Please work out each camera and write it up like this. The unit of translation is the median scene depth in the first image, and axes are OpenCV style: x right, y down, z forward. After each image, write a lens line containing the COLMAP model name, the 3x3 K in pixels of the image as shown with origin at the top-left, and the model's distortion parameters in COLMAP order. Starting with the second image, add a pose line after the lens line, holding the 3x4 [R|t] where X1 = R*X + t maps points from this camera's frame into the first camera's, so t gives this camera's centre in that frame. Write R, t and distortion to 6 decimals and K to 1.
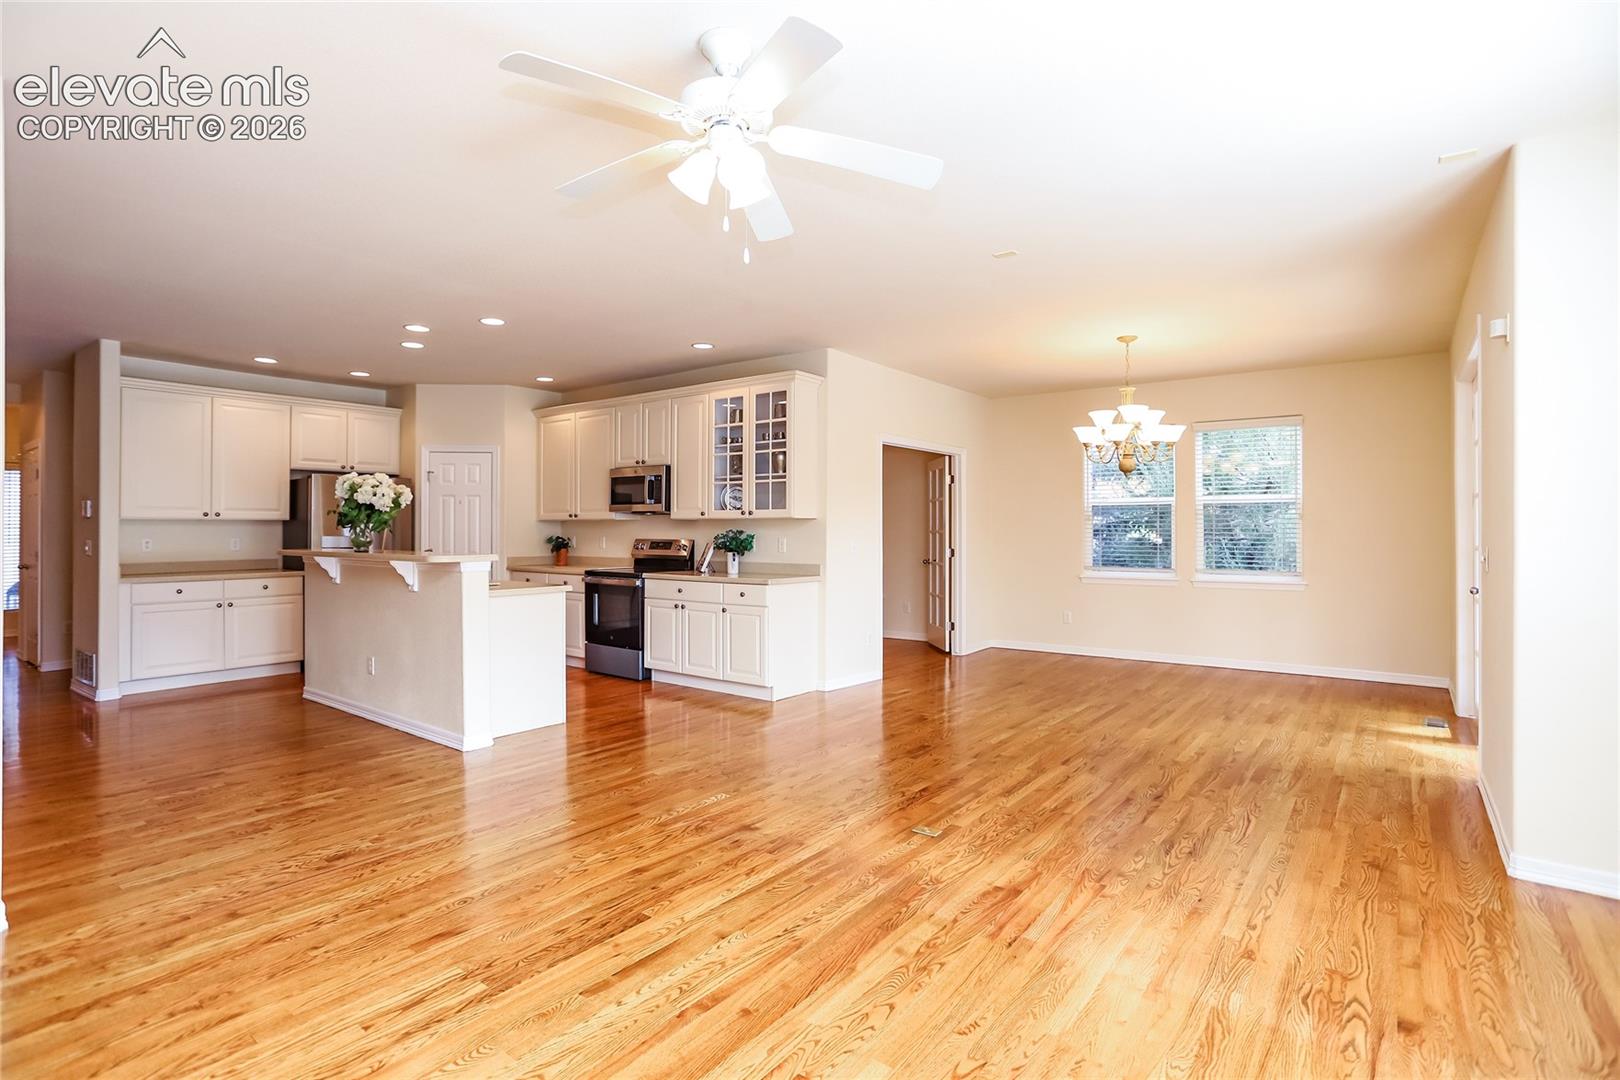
lens RADIAL K [[787.8, 0, 822.3], [0, 787.8, 530.3], [0, 0, 1]] dist [-0.039957, 0.015868]
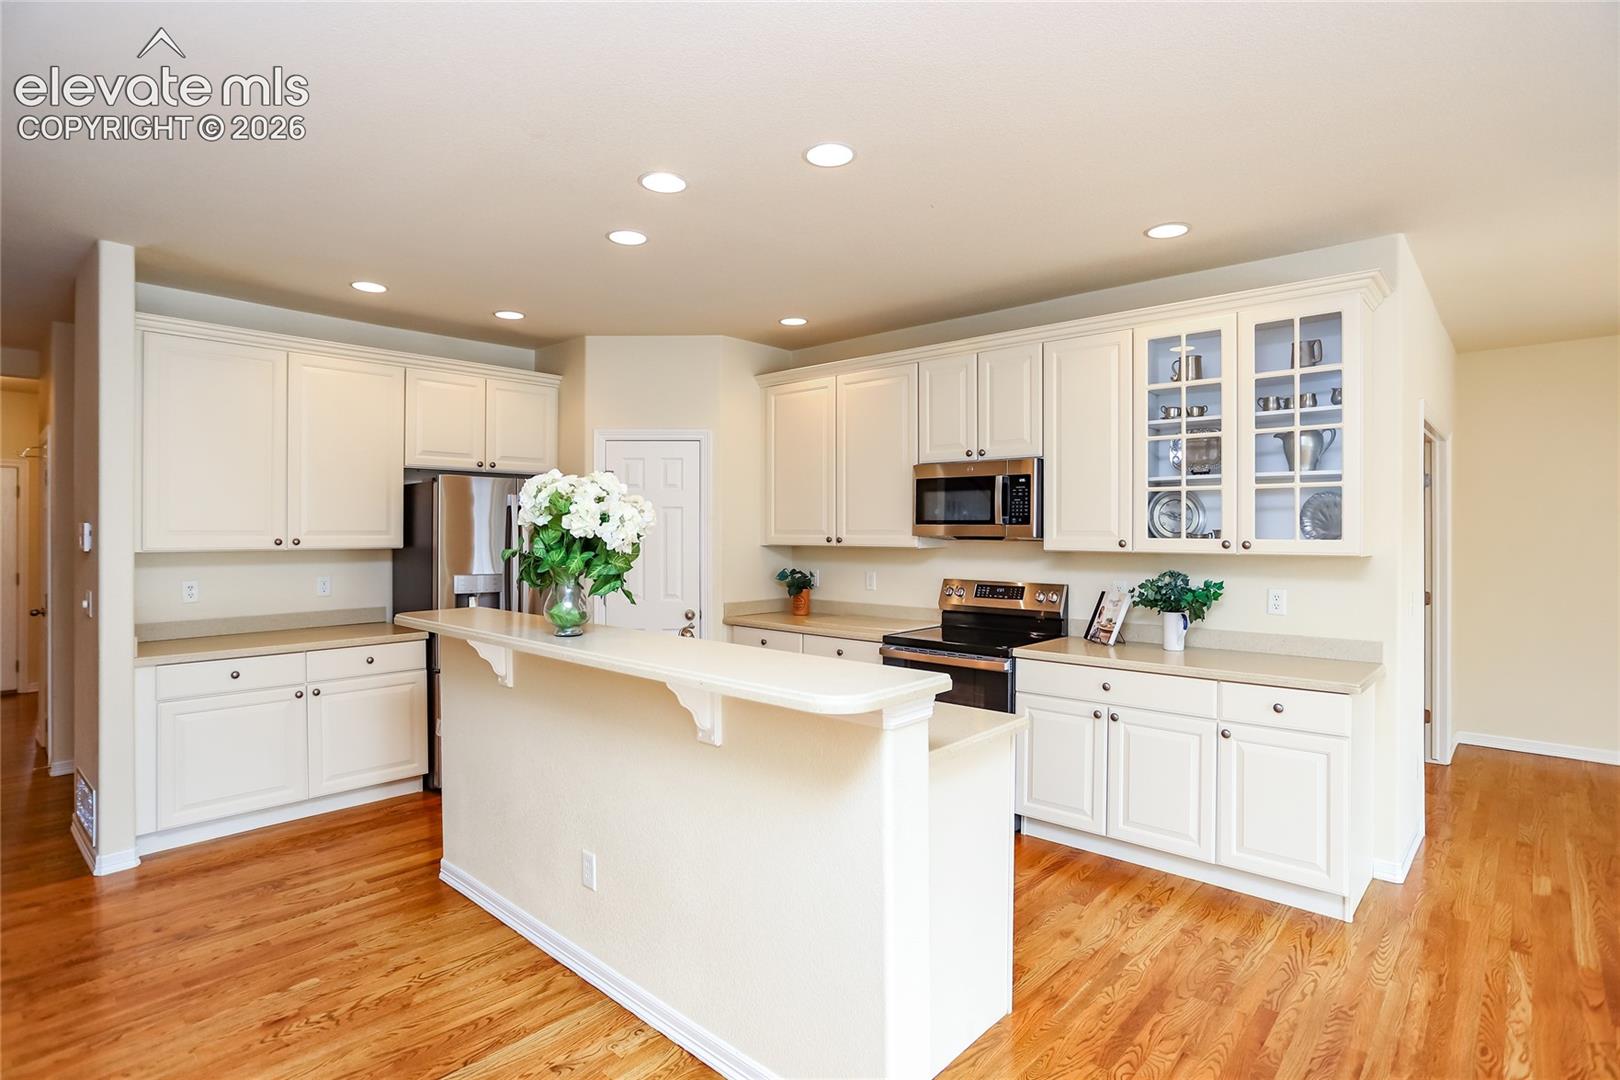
lens RADIAL K [[787.8, 0, 808.8], [0, 787.8, 535.1], [0, 0, 1]] dist [-0.039957, 0.015868]
pose [[0.995999, 0.001202, -0.089358, -0.320748], [-0.000585, 0.999976, 0.006926, -0.030577], [0.089364, -0.006846, 0.995975, 0.422415]]
